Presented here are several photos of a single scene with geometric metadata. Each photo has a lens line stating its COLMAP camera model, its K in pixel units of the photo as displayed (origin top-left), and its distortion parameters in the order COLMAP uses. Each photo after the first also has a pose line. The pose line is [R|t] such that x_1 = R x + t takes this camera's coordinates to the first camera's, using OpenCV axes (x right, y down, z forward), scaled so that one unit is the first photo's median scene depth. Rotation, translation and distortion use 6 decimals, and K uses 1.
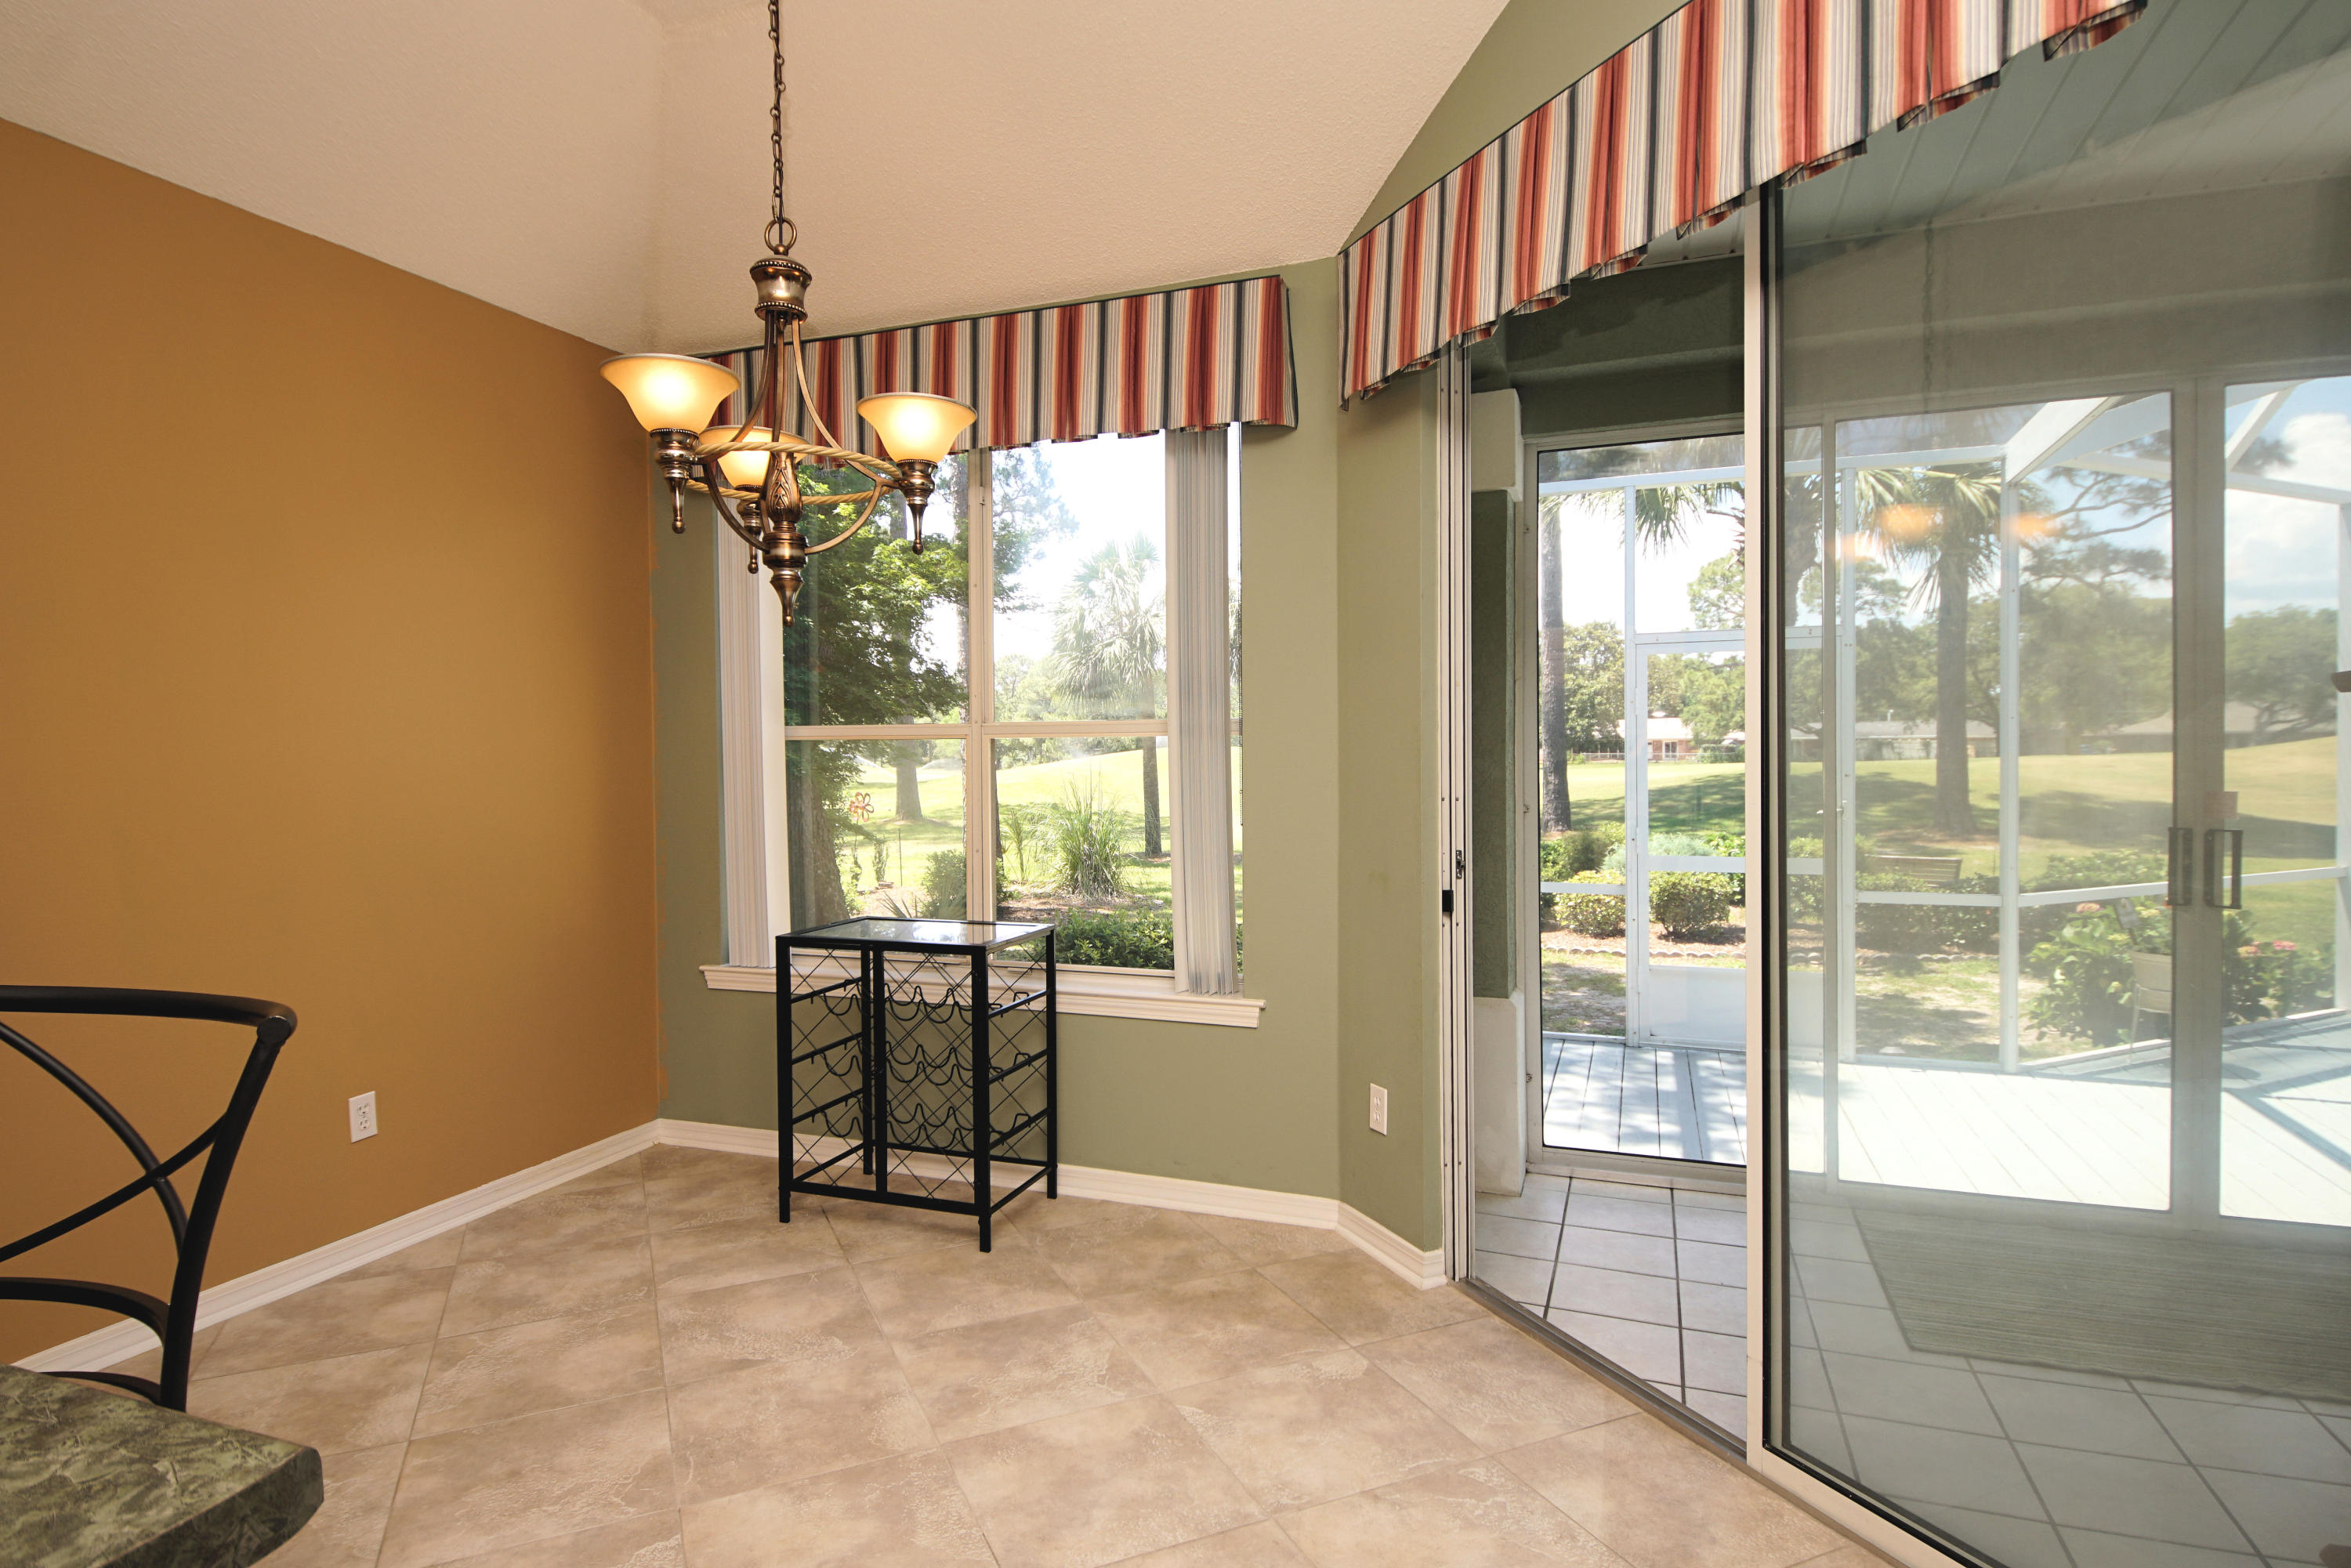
lens RADIAL K [[1273.5, 0, 1153.9], [0, 1273.5, 775.2], [0, 0, 1]] dist [0.025908, -0.030123]
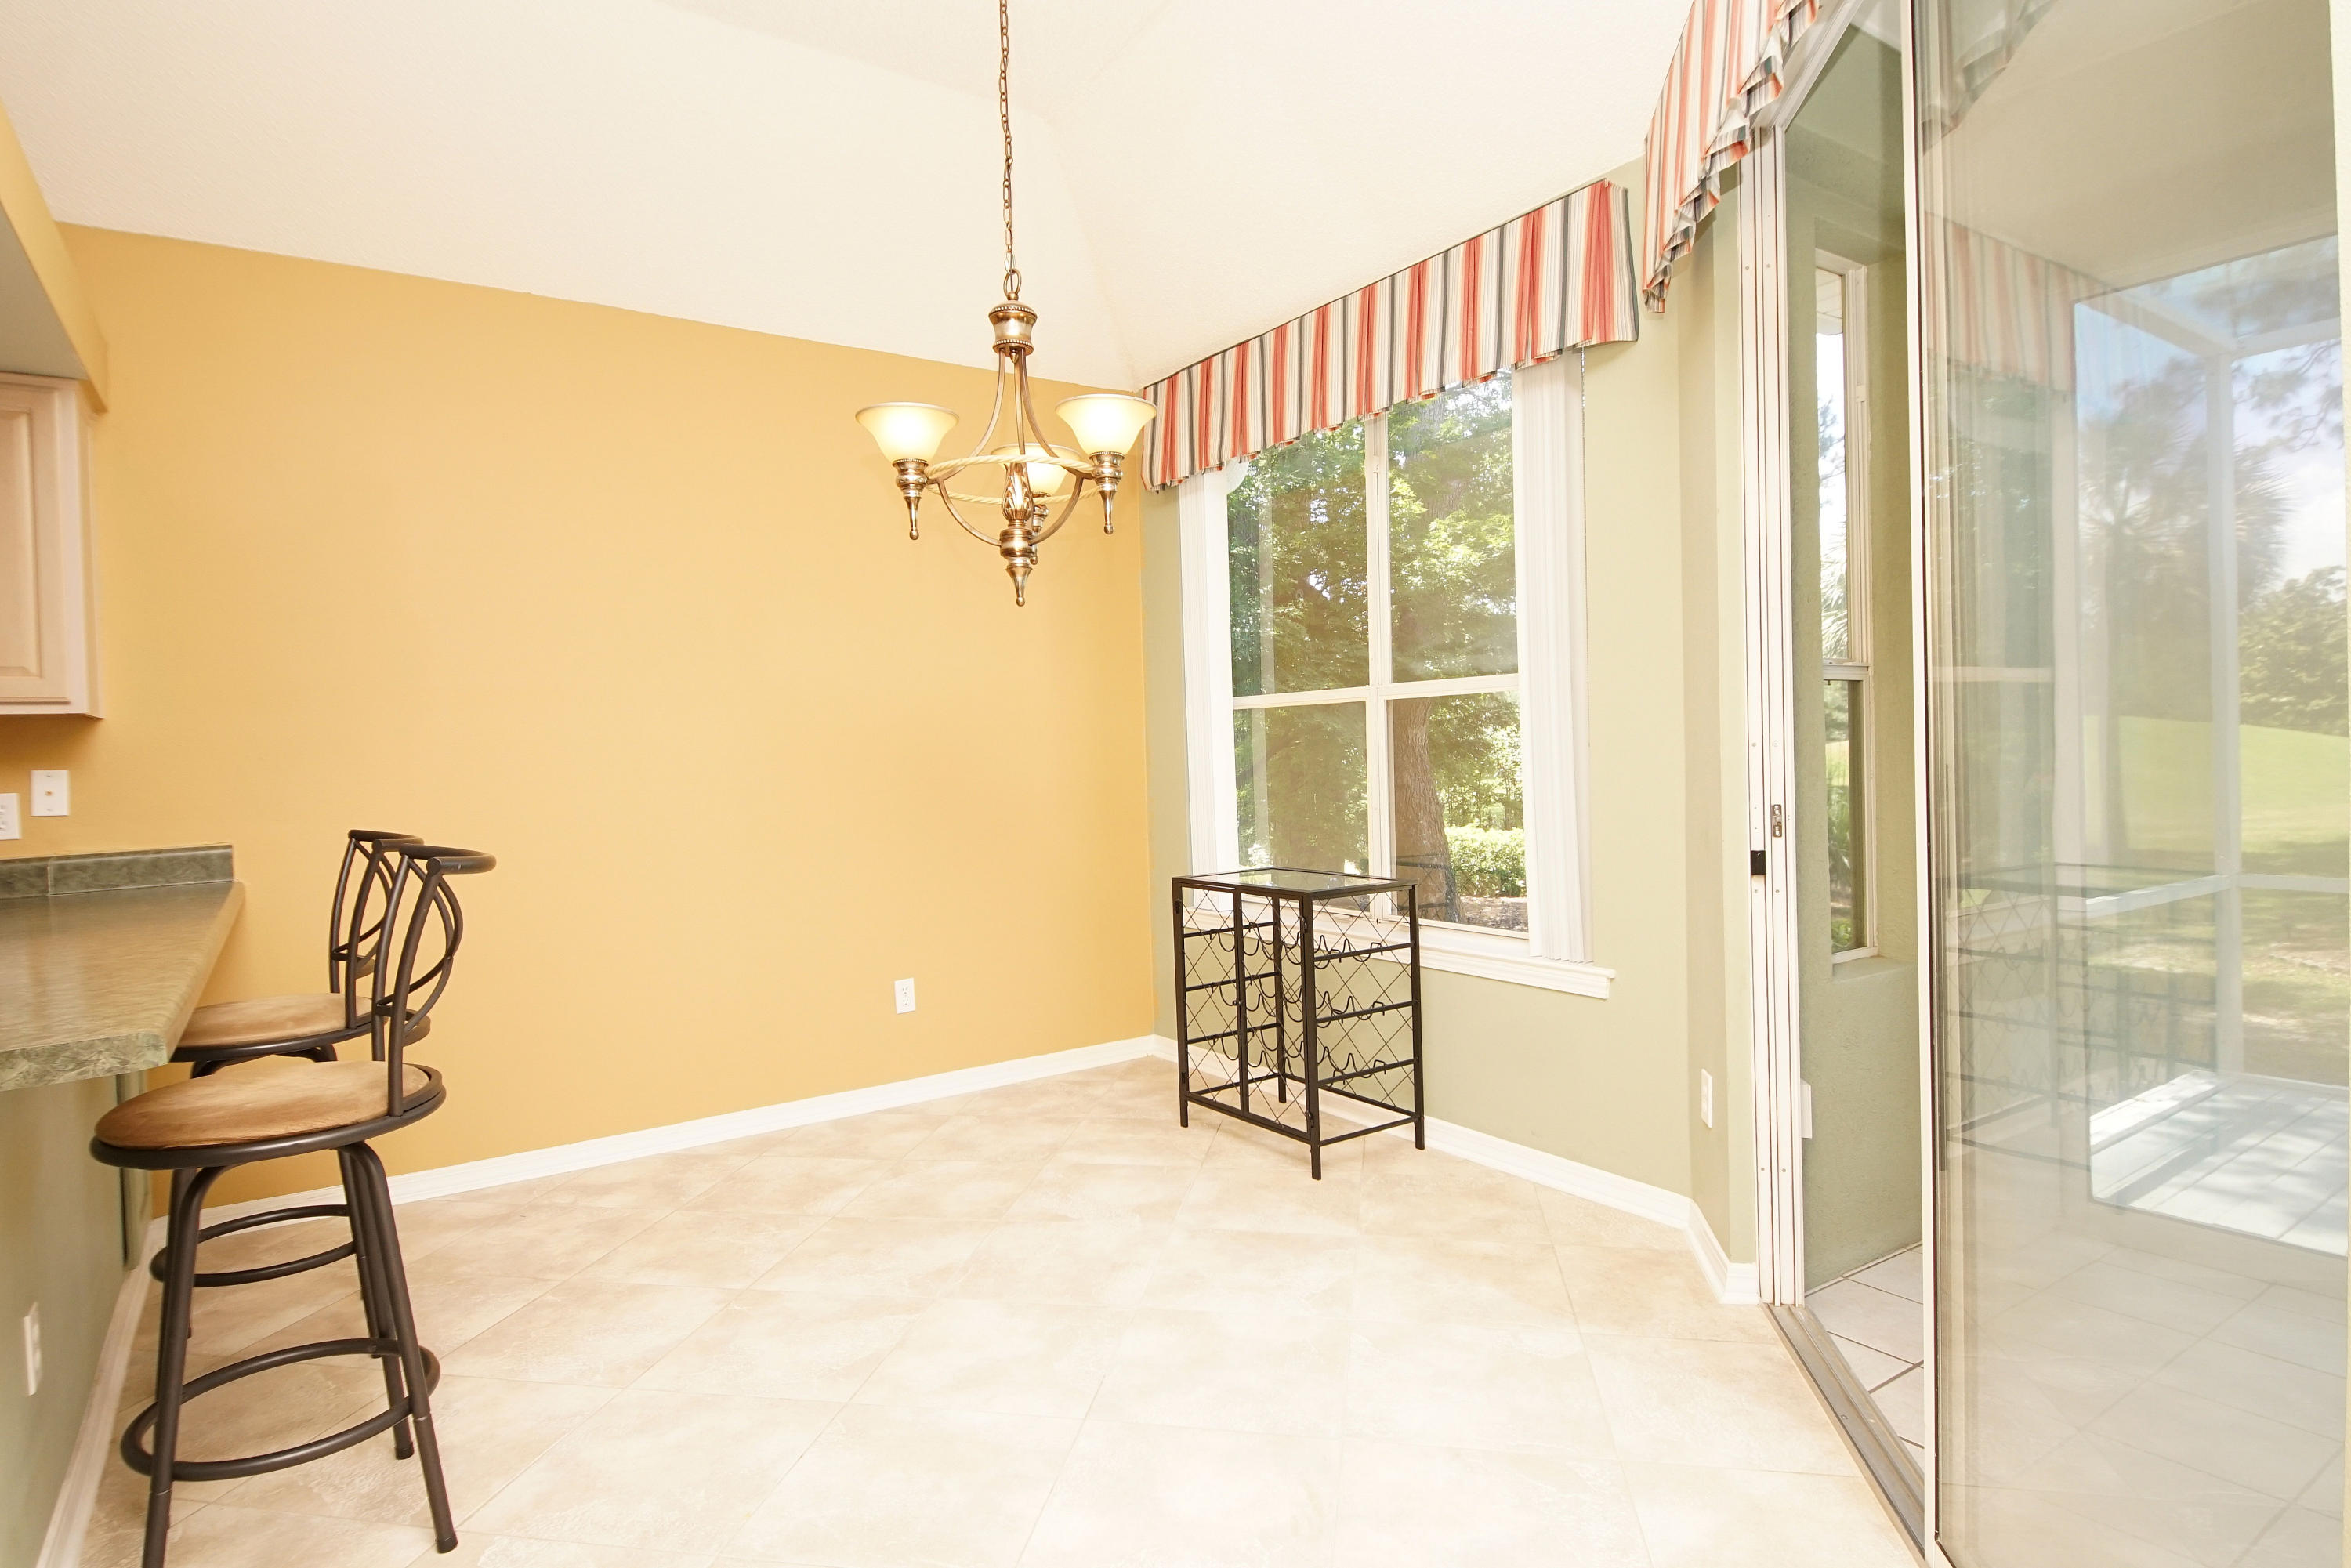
lens RADIAL K [[1273.5, 0, 1153.9], [0, 1273.5, 775.2], [0, 0, 1]] dist [0.025908, -0.030123]
pose [[0.818691, -0.002849, -0.574227, 0.369605], [0.009293, 0.999922, 0.008288, 0.026066], [0.574159, -0.012122, 0.818654, 0.054735]]
